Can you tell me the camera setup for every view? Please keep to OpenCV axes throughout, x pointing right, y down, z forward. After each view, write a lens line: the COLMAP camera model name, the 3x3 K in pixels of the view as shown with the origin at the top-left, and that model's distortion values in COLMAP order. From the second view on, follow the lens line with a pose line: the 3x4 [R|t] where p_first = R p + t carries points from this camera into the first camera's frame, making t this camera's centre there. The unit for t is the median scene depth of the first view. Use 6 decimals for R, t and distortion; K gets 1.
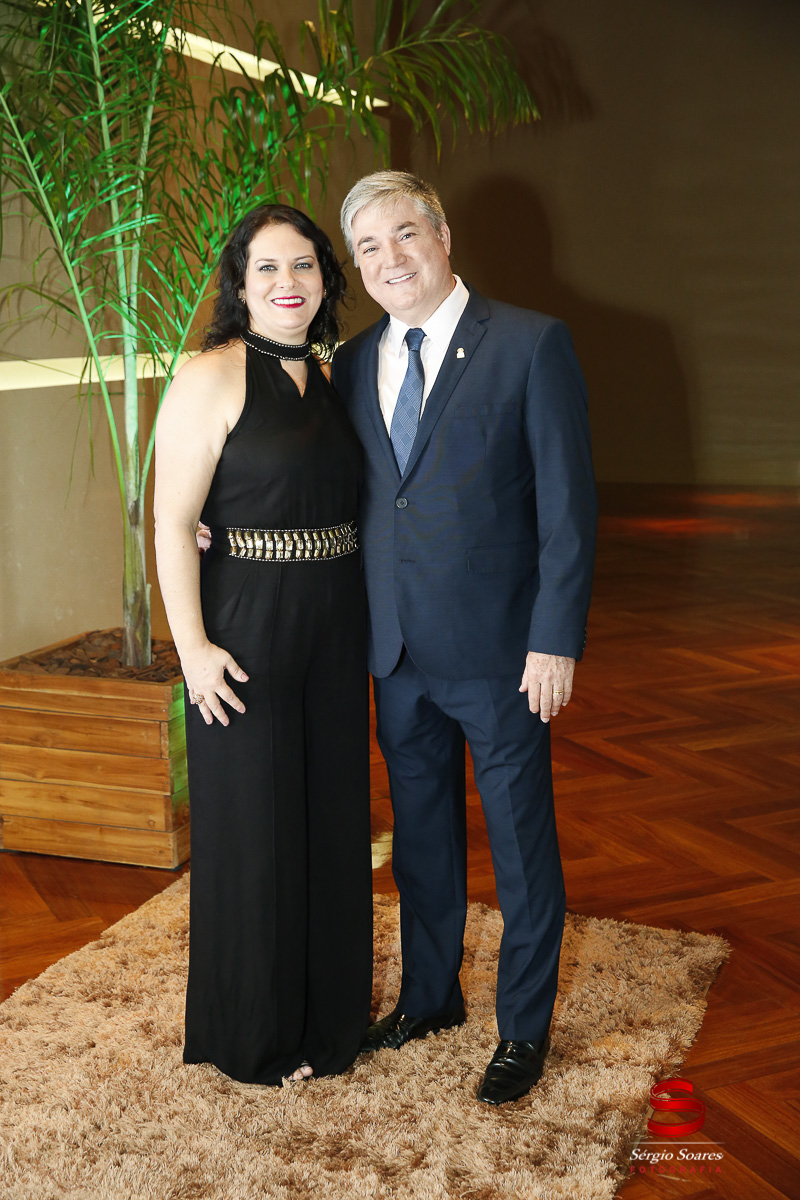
lens RADIAL K [[1630.6, 0, 416.6], [0, 1630.6, 599.9], [0, 0, 1]] dist [0.071259, 0.078731]
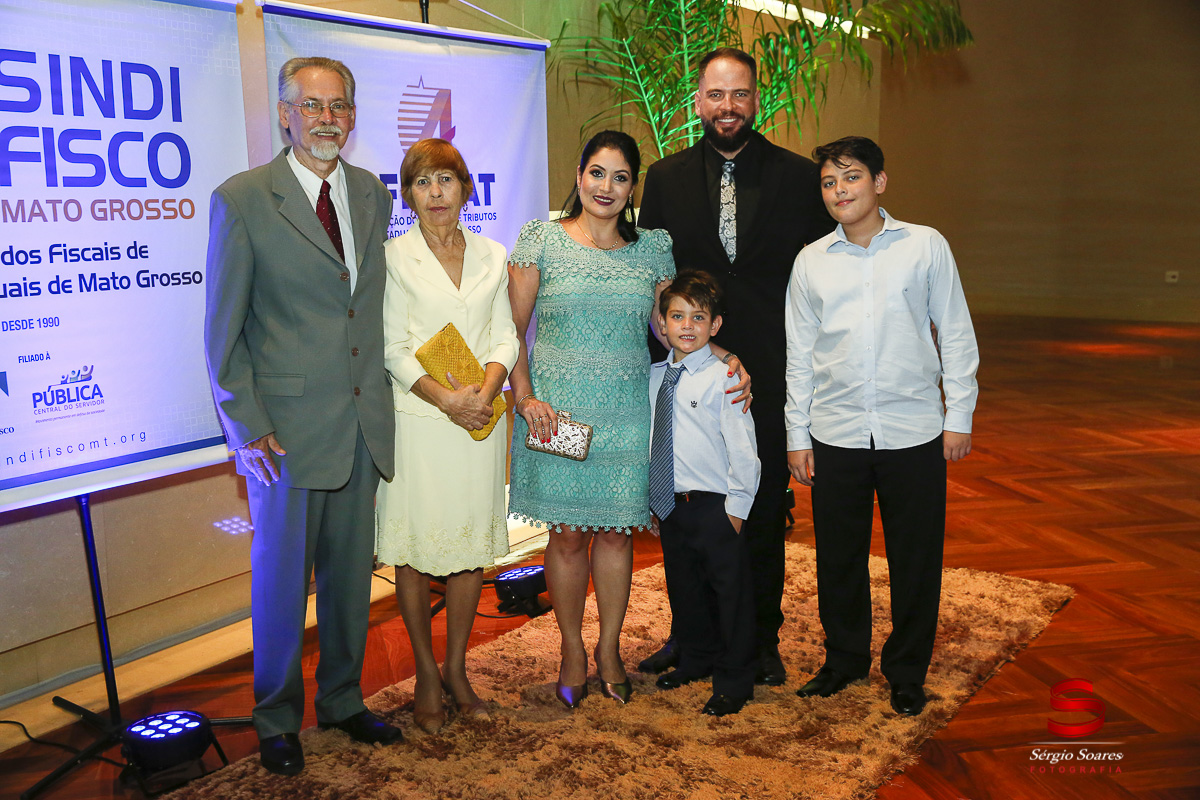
lens RADIAL K [[1408.7, 0, 596.6], [0, 1408.7, 415.9], [0, 0, 1]] dist [-0.015655, 0.229489]
pose [[0.975176, 0.037331, -0.218264, 0.033543], [-0.040306, 0.999145, -0.009195, 0.068132], [0.217734, 0.017764, 0.975846, -0.320758]]
